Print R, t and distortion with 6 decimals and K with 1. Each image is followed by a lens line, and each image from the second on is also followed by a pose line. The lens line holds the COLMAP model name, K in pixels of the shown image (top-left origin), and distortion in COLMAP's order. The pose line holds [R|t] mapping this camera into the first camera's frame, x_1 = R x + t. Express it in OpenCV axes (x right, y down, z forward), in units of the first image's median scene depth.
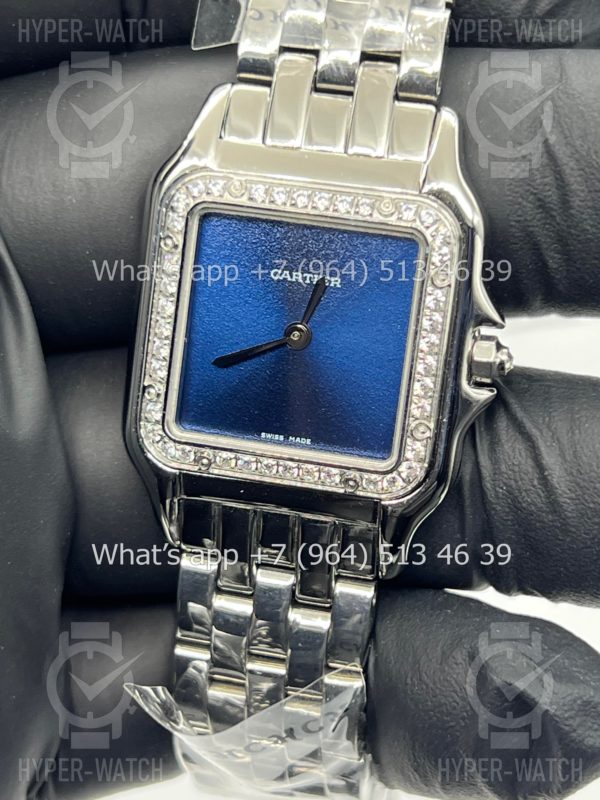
lens RADIAL K [[1894.3, 0, 300.0], [0, 1894.3, 400.0], [0, 0, 1]] dist [0.146861, 0.650129]
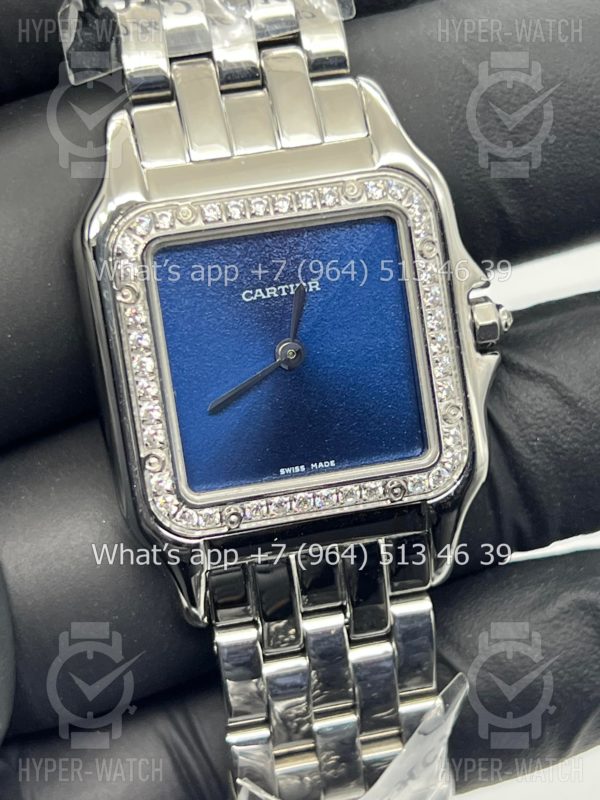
lens RADIAL K [[1894.3, 0, 300.0], [0, 1894.3, 400.0], [0, 0, 1]] dist [0.146861, 0.650129]
pose [[0.901312, -0.278572, 0.331714, -0.303565], [0.292324, 0.956279, 0.008795, -0.019612], [-0.319661, 0.089041, 0.943339, 0.144724]]
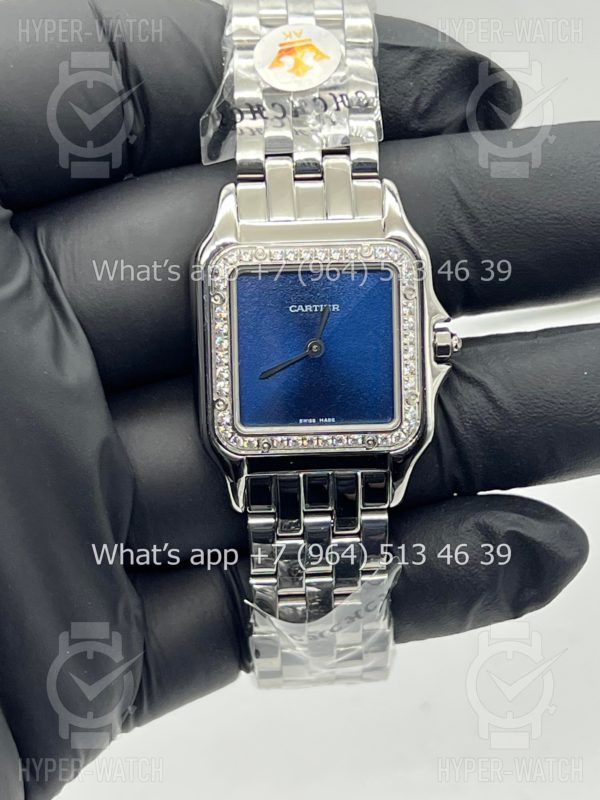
lens RADIAL K [[1894.3, 0, 300.0], [0, 1894.3, 400.0], [0, 0, 1]] dist [0.146861, 0.650129]
pose [[0.958061, -0.159579, 0.238019, -0.361122], [0.166600, 0.985978, -0.009542, 0.016507], [-0.233158, 0.048796, 0.971214, -0.394986]]
